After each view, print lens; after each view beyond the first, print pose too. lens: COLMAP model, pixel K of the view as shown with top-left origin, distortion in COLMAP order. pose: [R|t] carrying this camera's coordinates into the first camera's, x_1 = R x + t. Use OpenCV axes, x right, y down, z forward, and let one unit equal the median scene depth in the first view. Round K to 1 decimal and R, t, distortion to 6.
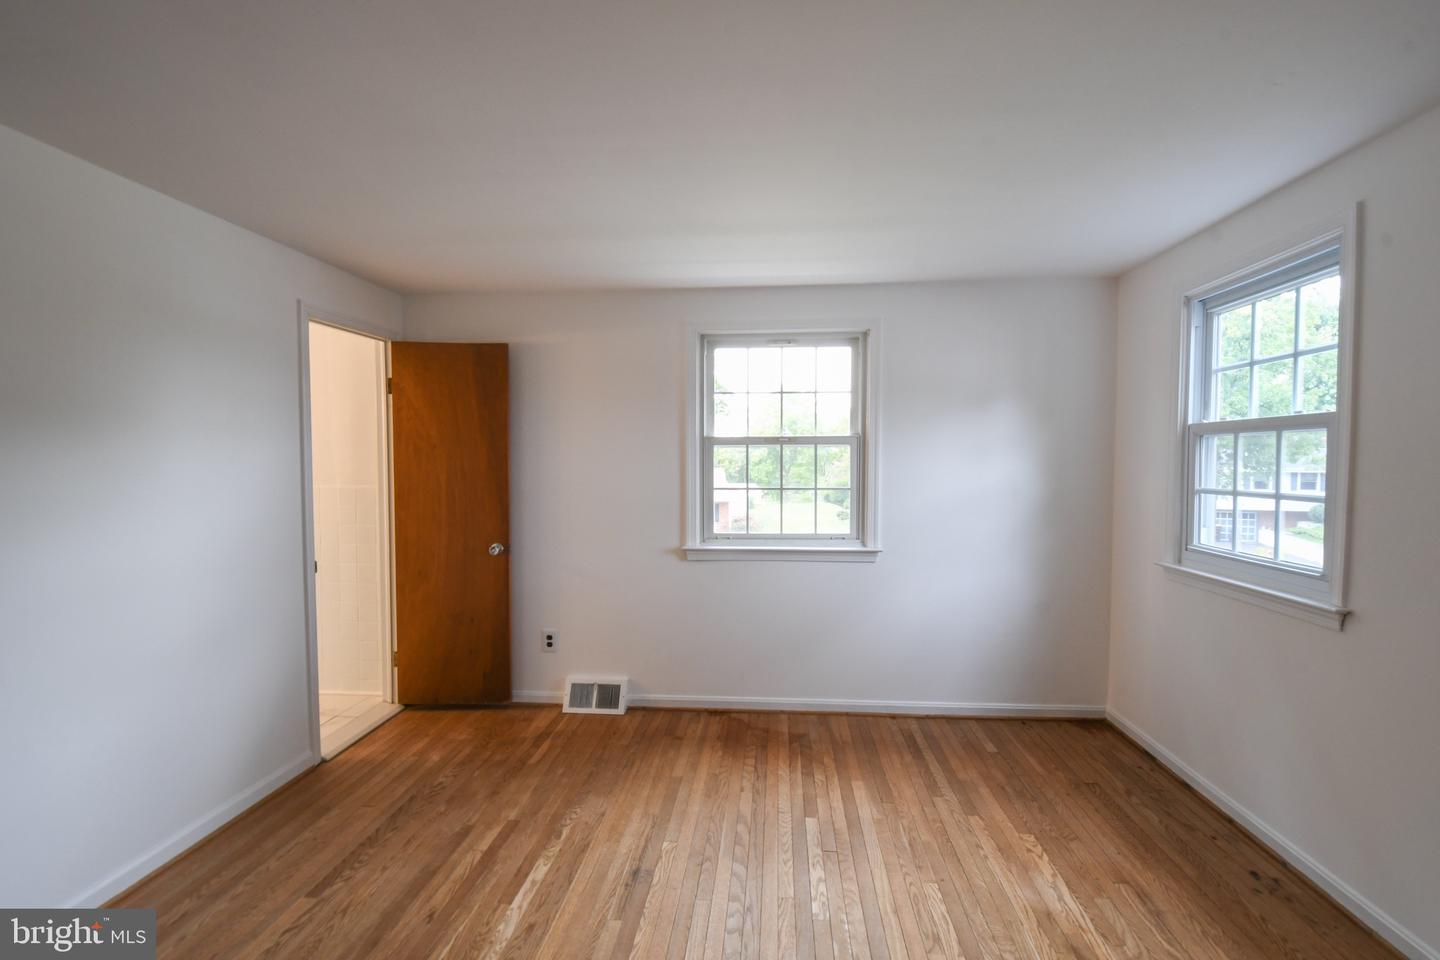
lens RADIAL K [[651.6, 0, 727.8], [0, 651.6, 482.5], [0, 0, 1]] dist [-0.005008, -0.005464]
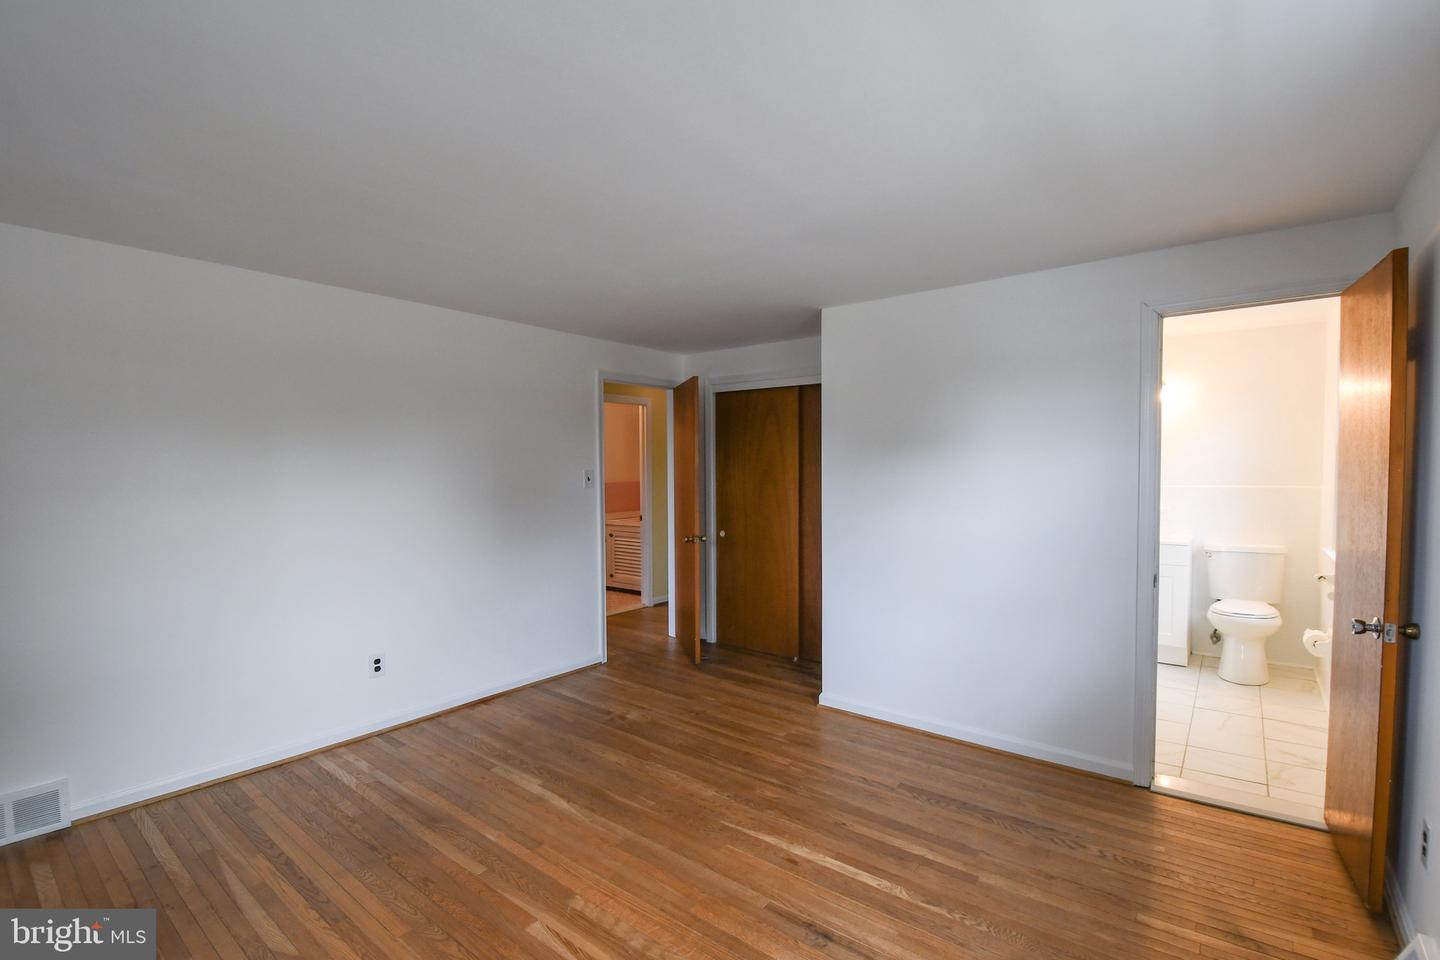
lens RADIAL K [[651.6, 0, 724.9], [0, 651.6, 480.2], [0, 0, 1]] dist [-0.005008, -0.005464]
pose [[-0.559338, 0.017947, -0.828746, 0.569380], [-0.025007, 0.998945, 0.038511, -0.040181], [0.828563, 0.042265, -0.558299, 1.179973]]
